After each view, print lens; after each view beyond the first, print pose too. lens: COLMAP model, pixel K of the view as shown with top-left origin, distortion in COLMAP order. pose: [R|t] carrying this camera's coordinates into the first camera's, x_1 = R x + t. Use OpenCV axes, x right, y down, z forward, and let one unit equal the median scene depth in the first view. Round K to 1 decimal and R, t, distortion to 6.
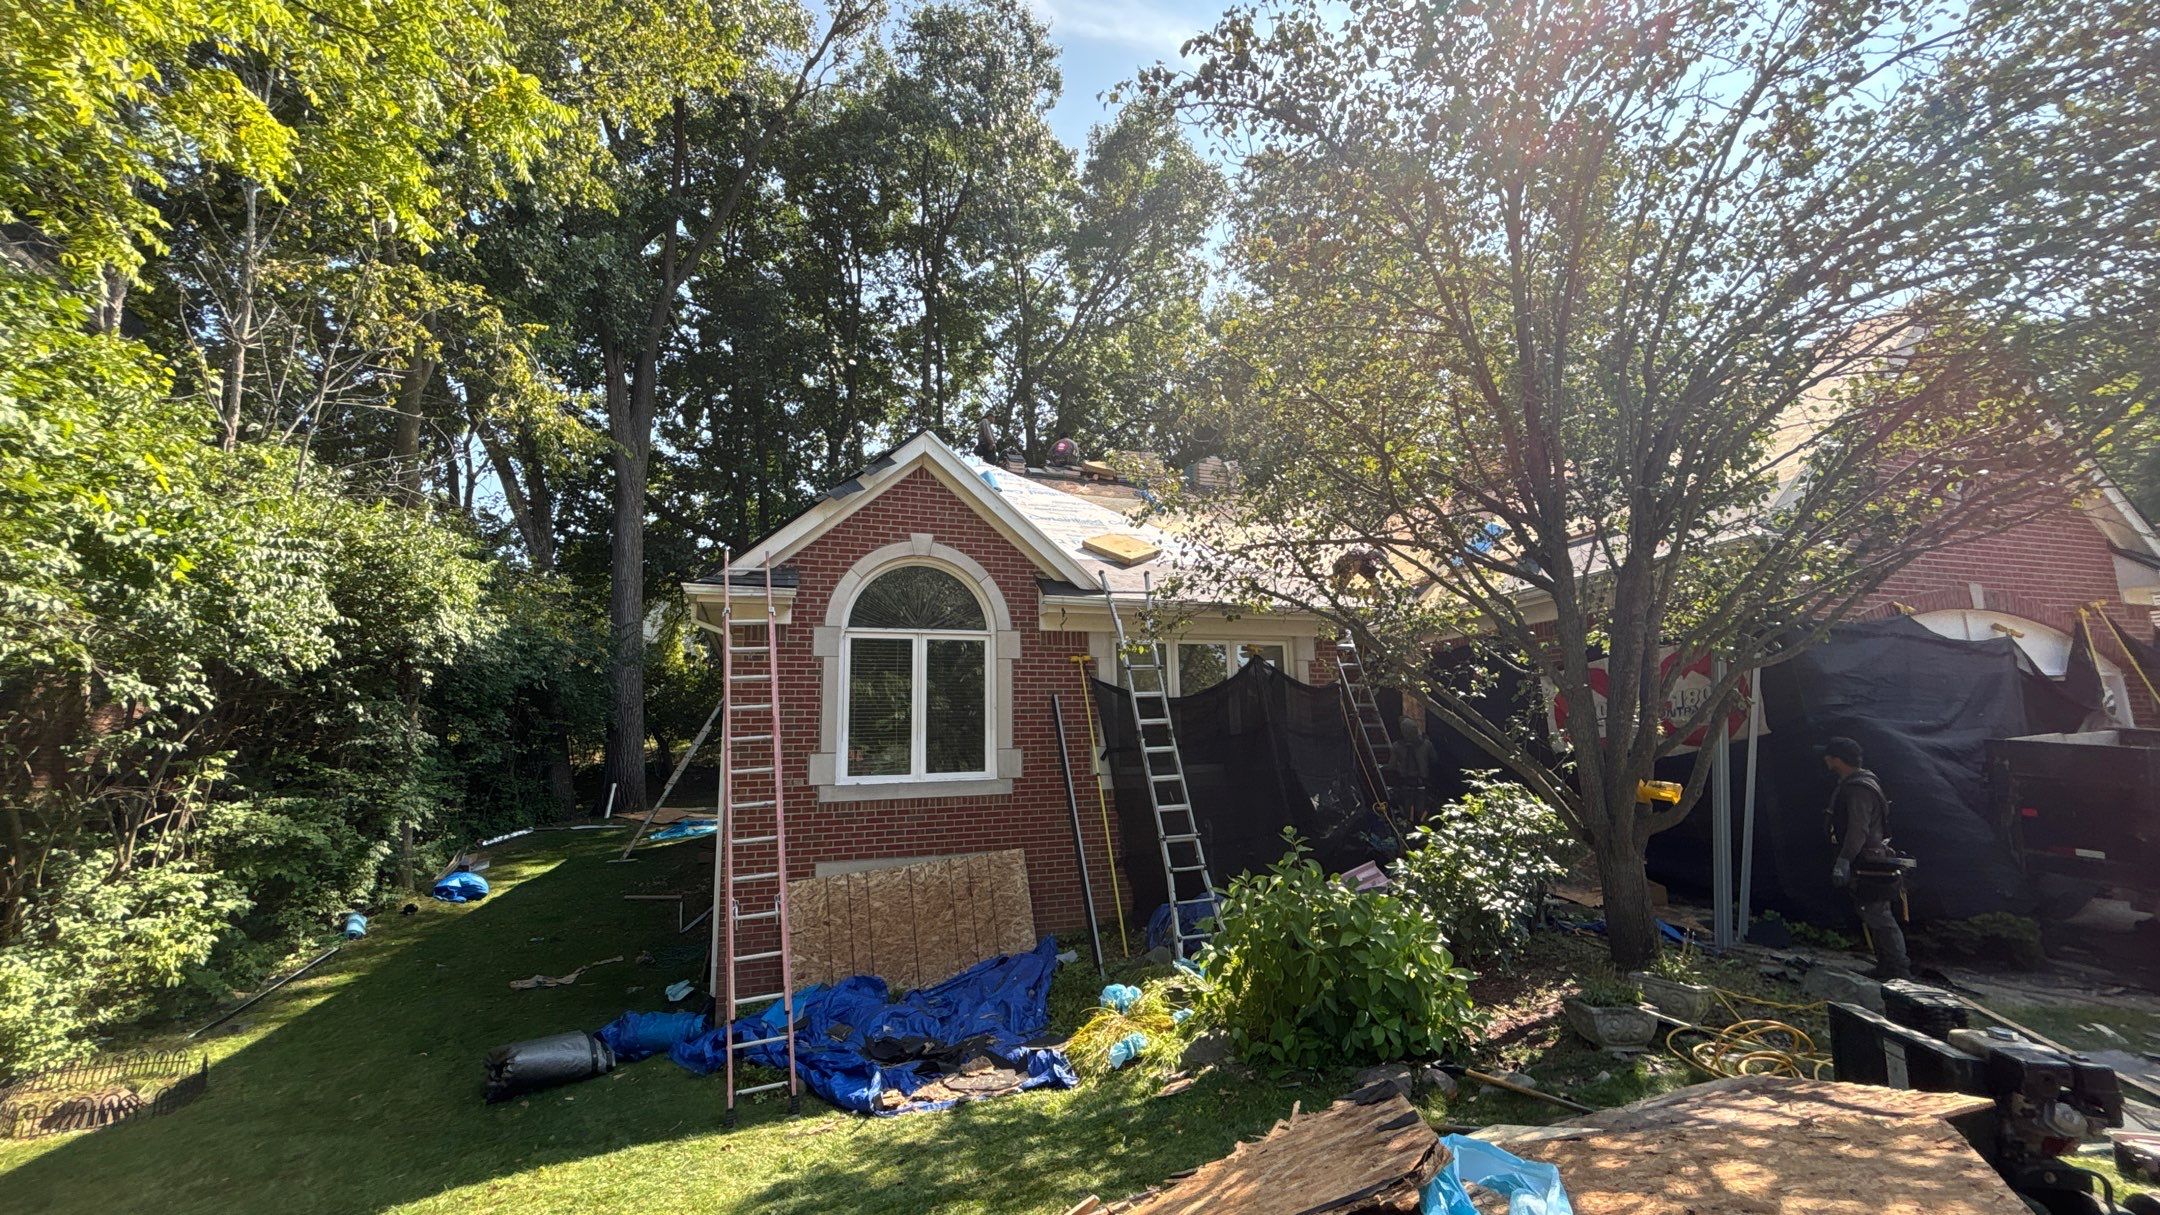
lens RADIAL K [[858.7, 0, 1078.9], [0, 858.7, 600.4], [0, 0, 1]] dist [-0.002870, -0.001018]
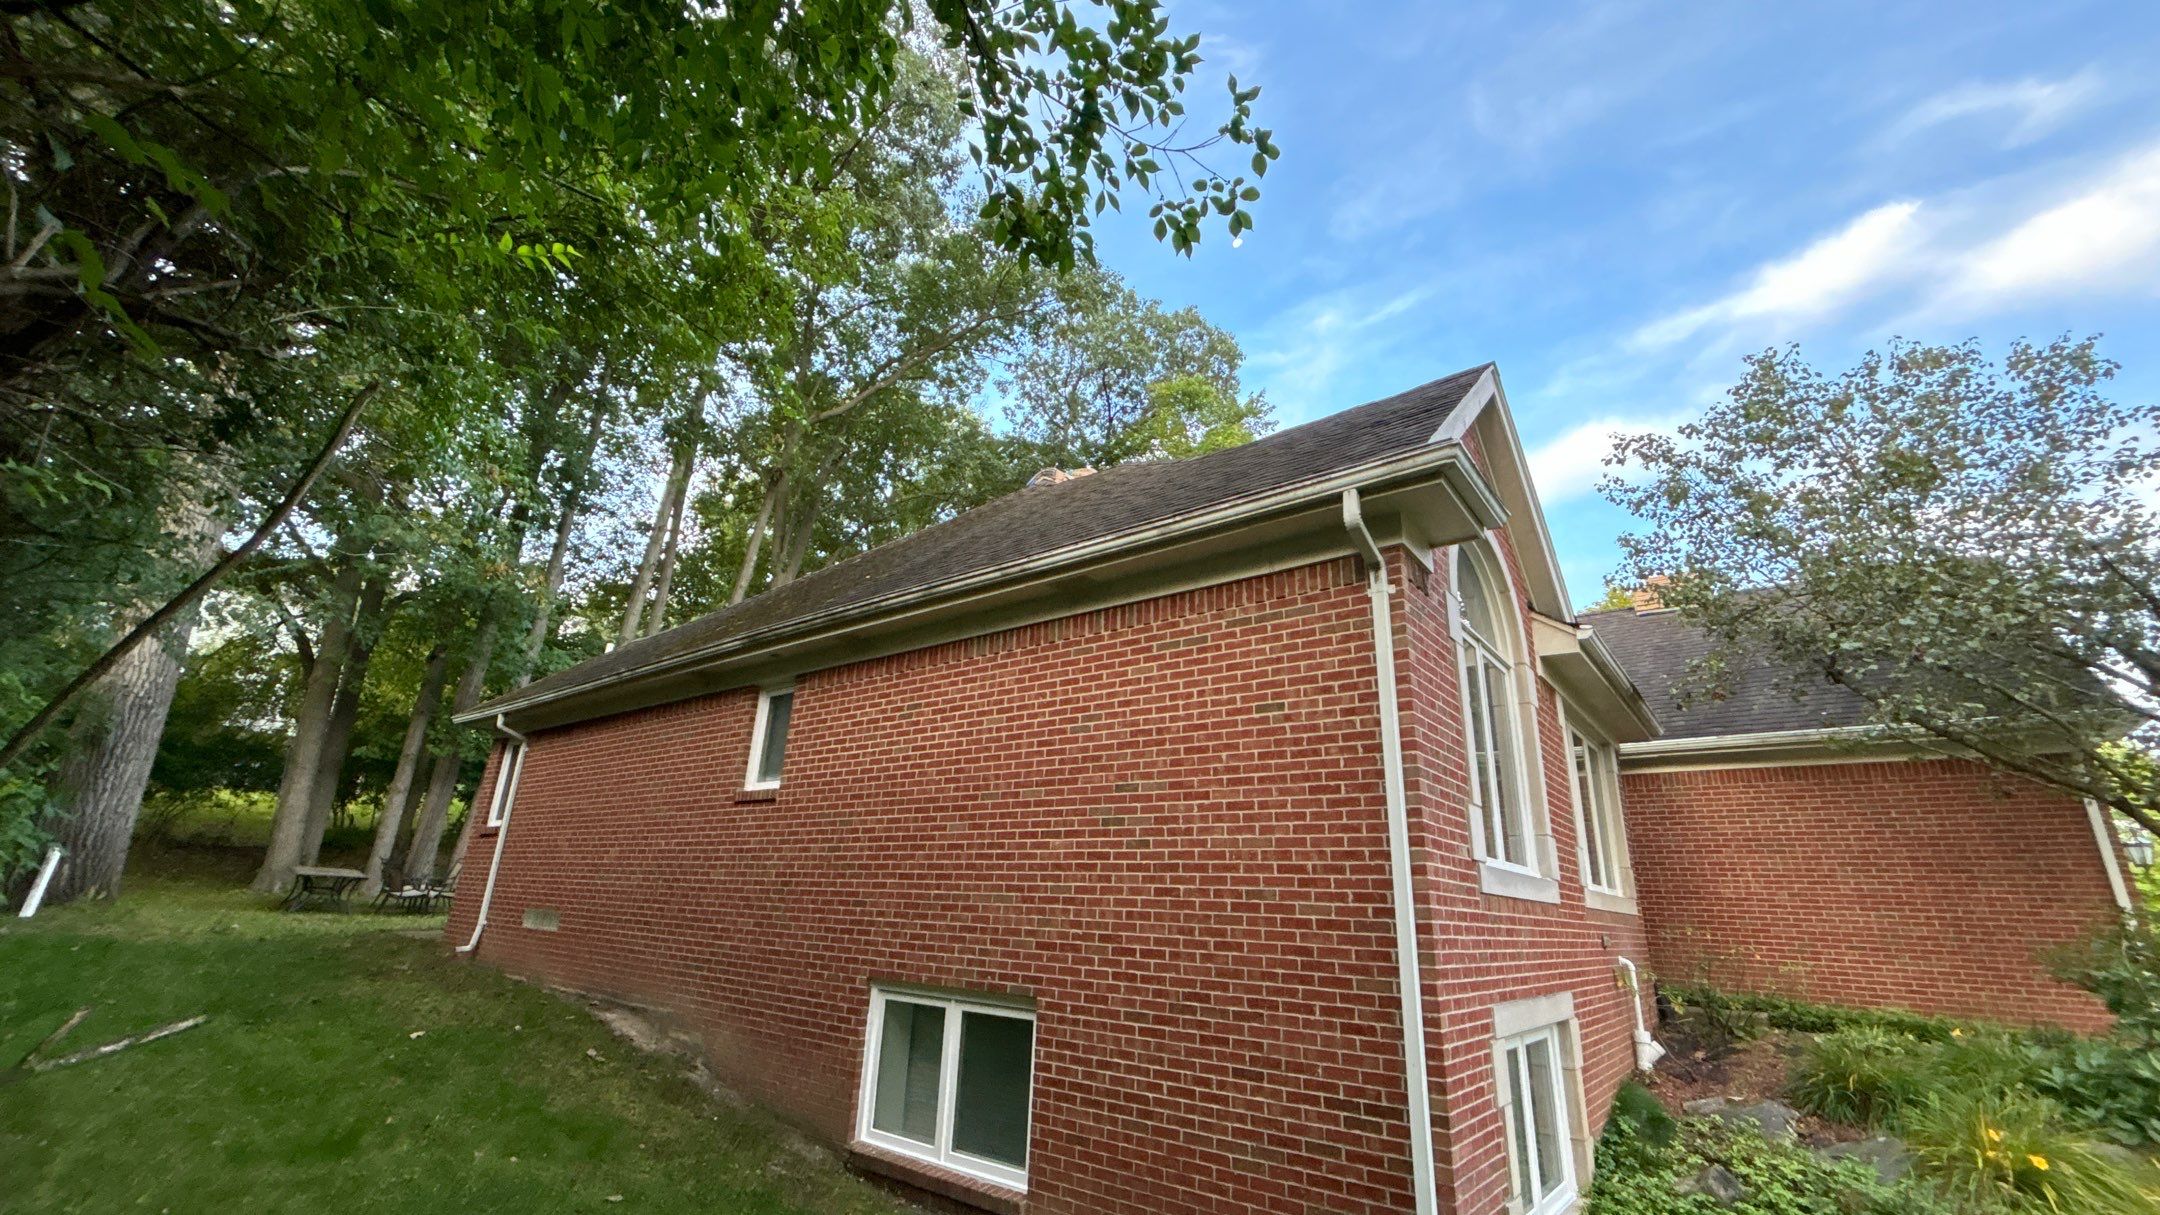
lens RADIAL K [[868.1, 0, 1083.4], [0, 868.1, 604.8], [0, 0, 1]] dist [0.019205, -0.008577]
pose [[0.831421, 0.238155, 0.502017, -0.287125], [-0.151719, 0.966459, -0.207214, 0.071992], [-0.534529, 0.096116, 0.839667, 0.219956]]
